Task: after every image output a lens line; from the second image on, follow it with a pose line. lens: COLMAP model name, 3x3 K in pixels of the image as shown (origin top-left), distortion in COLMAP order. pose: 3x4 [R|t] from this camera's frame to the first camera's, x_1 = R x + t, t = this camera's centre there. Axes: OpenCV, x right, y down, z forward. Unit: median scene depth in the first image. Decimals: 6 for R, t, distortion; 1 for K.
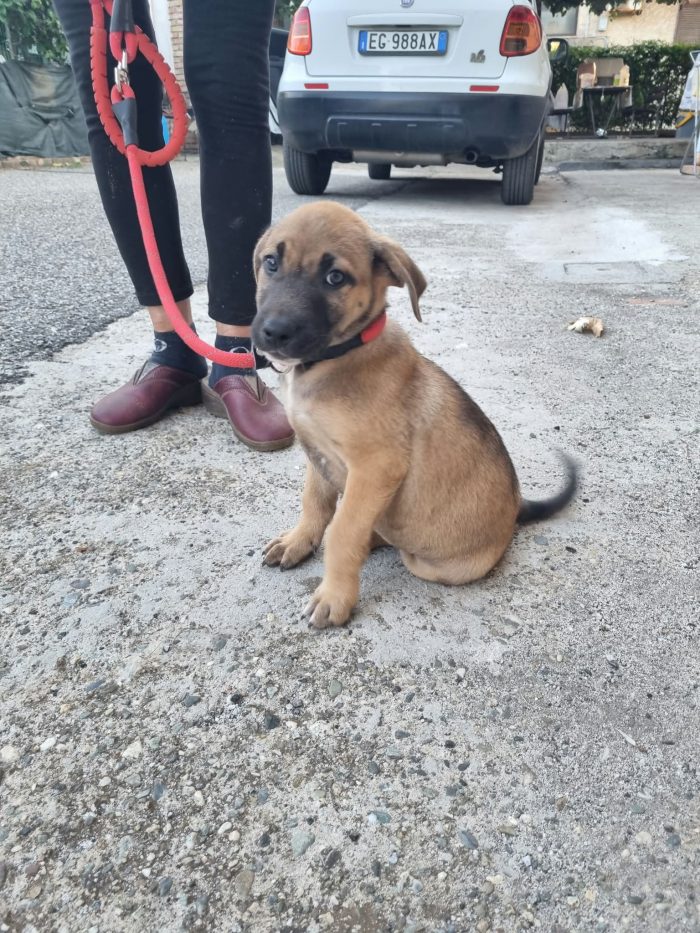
lens RADIAL K [[737.2, 0, 377.9], [0, 737.2, 456.2], [0, 0, 1]] dist [0.053760, -0.049381]
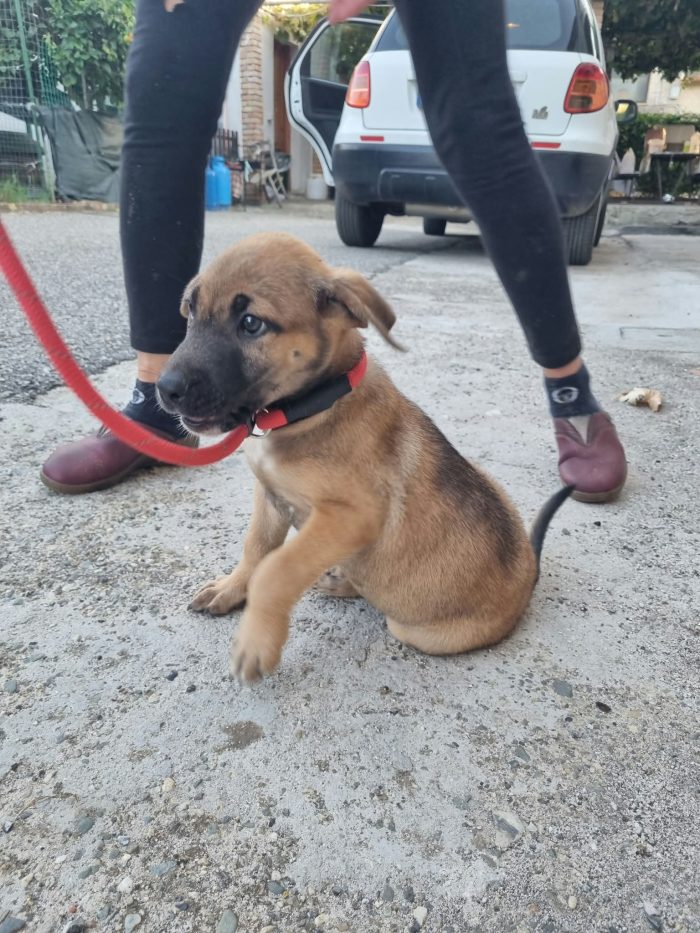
lens RADIAL K [[758.2, 0, 350.0], [0, 758.2, 466.5], [0, 0, 1]] dist [0.052283, -0.059625]
pose [[0.993954, 0.065197, -0.088348, 0.060309], [-0.070441, 0.995852, -0.057599, -0.047161], [0.084226, 0.063474, 0.994423, 0.202616]]
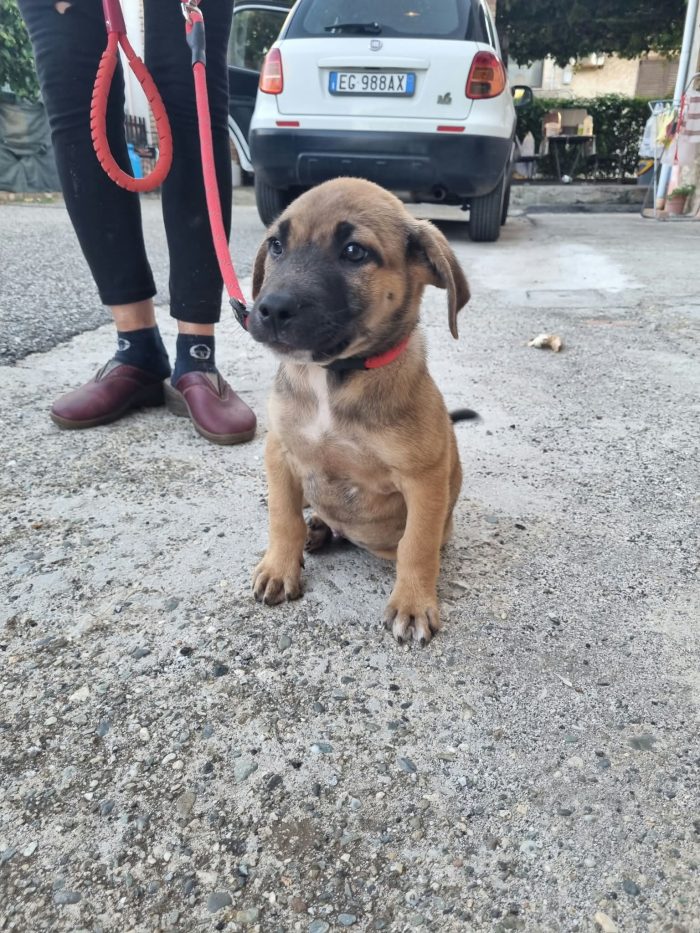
lens RADIAL K [[737.2, 0, 377.9], [0, 737.2, 456.2], [0, 0, 1]] dist [0.053760, -0.049381]
pose [[0.999274, -0.000407, 0.038104, 0.022290], [0.002214, 0.998873, -0.047401, 0.072704], [-0.038042, 0.047451, 0.998149, -0.024794]]
